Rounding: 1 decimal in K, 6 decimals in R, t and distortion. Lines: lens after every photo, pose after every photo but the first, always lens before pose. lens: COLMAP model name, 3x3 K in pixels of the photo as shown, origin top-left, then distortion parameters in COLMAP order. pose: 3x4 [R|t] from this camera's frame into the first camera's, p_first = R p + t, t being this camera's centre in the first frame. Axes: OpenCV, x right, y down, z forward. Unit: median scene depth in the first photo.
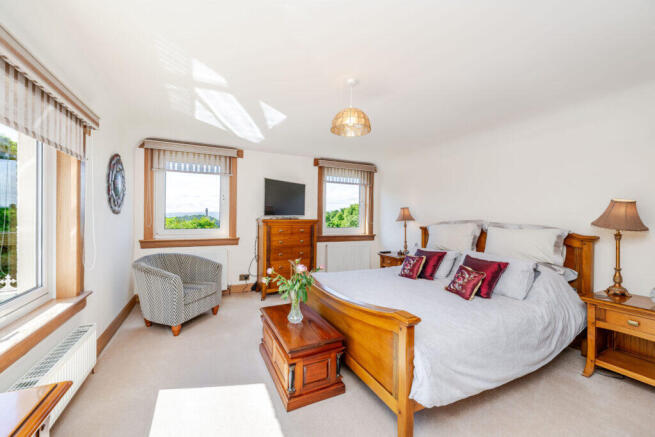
lens RADIAL K [[263.0, 0, 326.2], [0, 263.0, 216.4], [0, 0, 1]] dist [-0.001834, -0.000048]
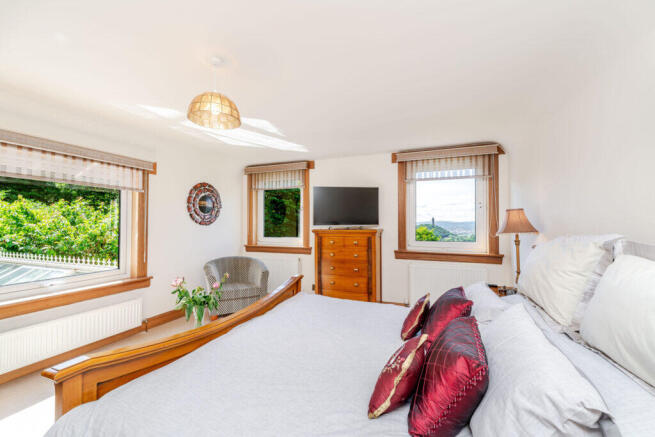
lens RADIAL K [[263.0, 0, 327.0], [0, 263.0, 220.9], [0, 0, 1]] dist [-0.001834, -0.000048]
pose [[0.676462, -0.019942, -0.736207, 0.435891], [0.006304, 0.999753, -0.021289, 0.000643], [0.736451, 0.009760, 0.676421, 0.338760]]
